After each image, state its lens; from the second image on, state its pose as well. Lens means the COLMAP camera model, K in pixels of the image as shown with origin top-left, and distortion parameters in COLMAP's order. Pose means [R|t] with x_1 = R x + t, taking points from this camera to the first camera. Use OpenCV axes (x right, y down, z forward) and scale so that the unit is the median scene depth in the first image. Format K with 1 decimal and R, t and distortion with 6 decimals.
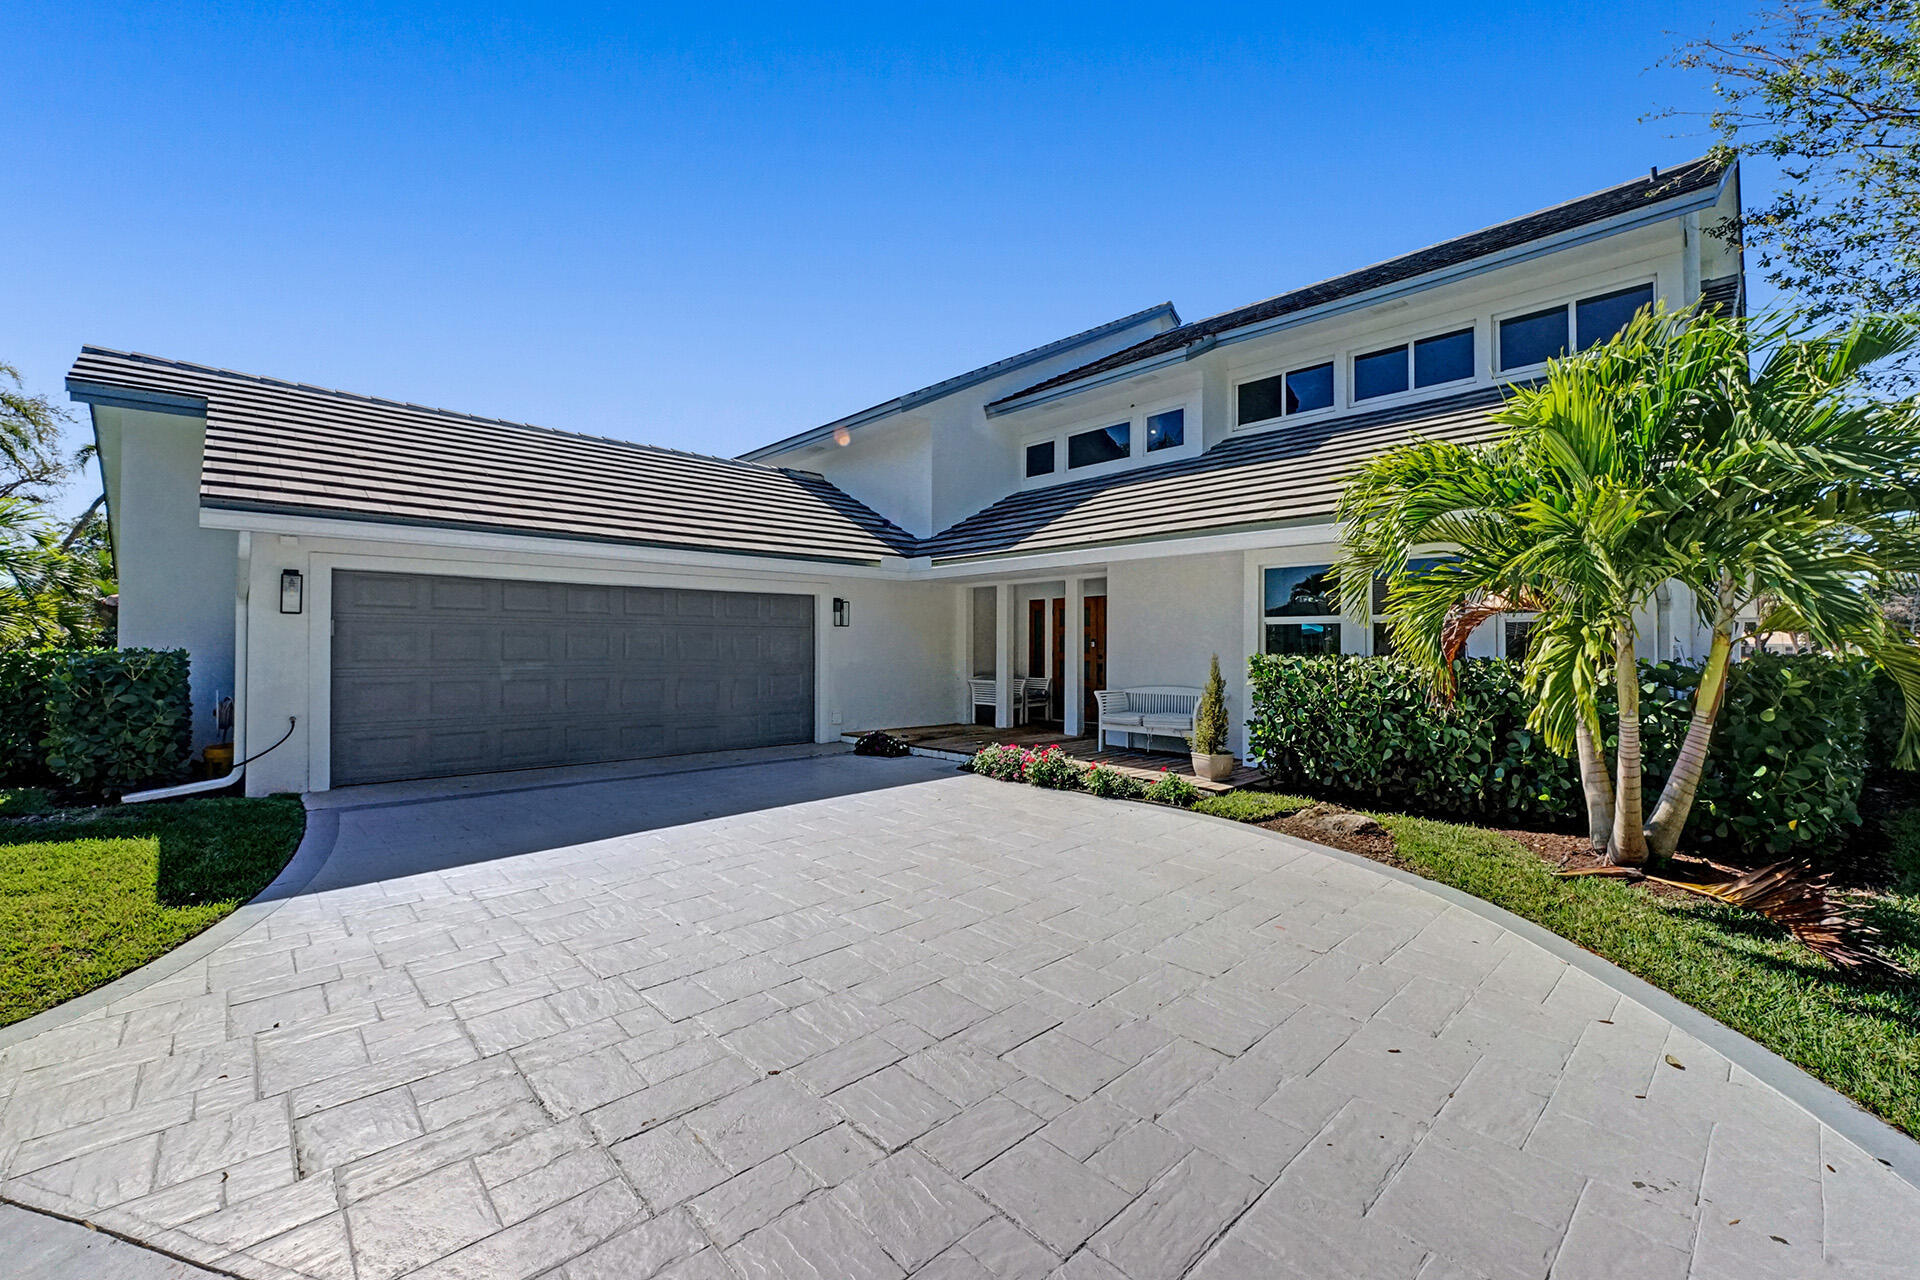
lens RADIAL K [[793.7, 0, 956.5], [0, 793.7, 641.0], [0, 0, 1]] dist [-0.000369, -0.000793]
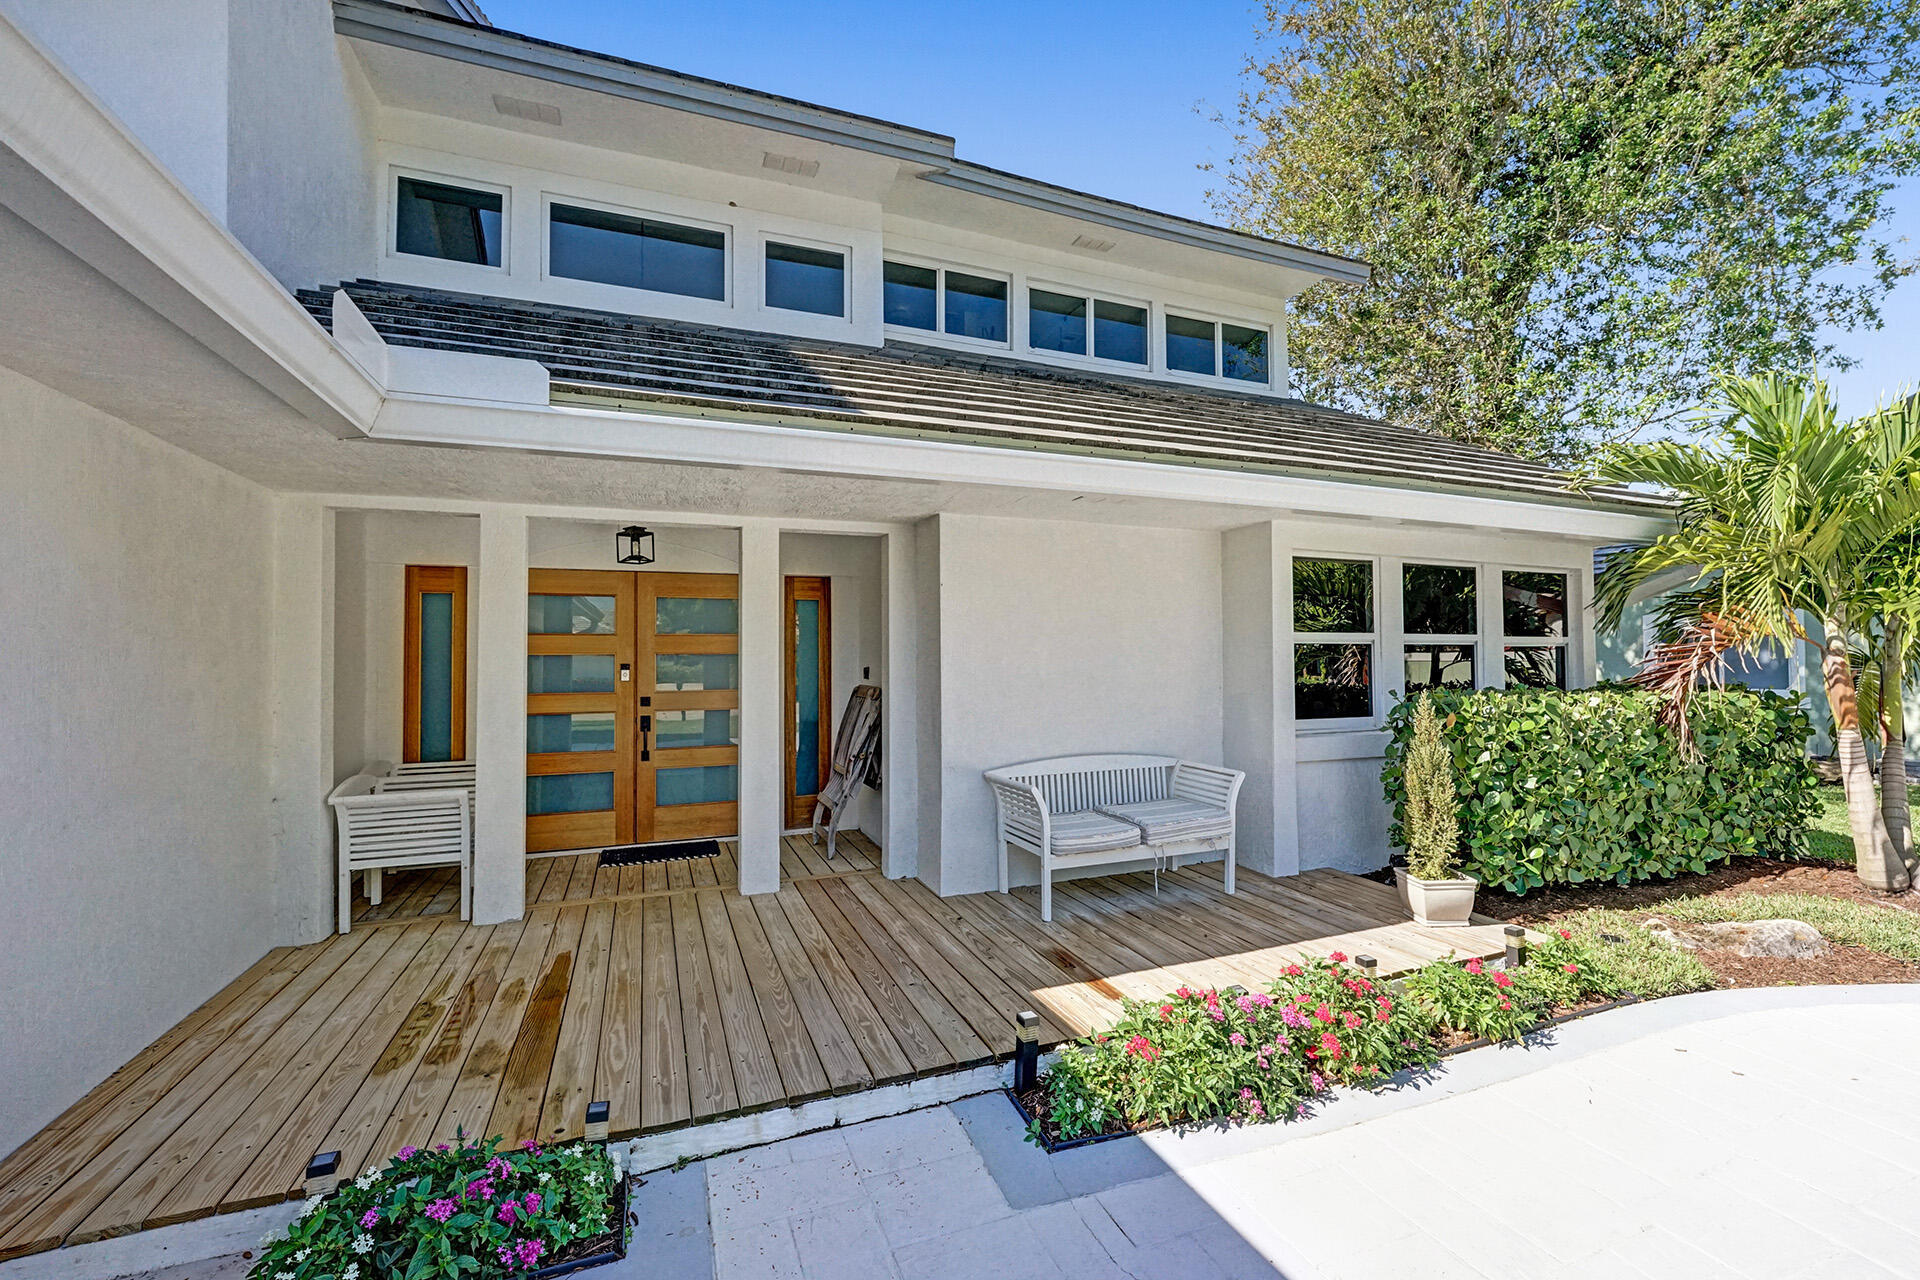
lens RADIAL K [[793.7, 0, 958.7], [0, 793.7, 642.9], [0, 0, 1]] dist [-0.000369, -0.000793]
pose [[0.373427, 0.005712, 0.927642, -0.205127], [-0.007054, 0.999970, -0.003317, -0.013124], [-0.927633, -0.005305, 0.373456, 0.700750]]
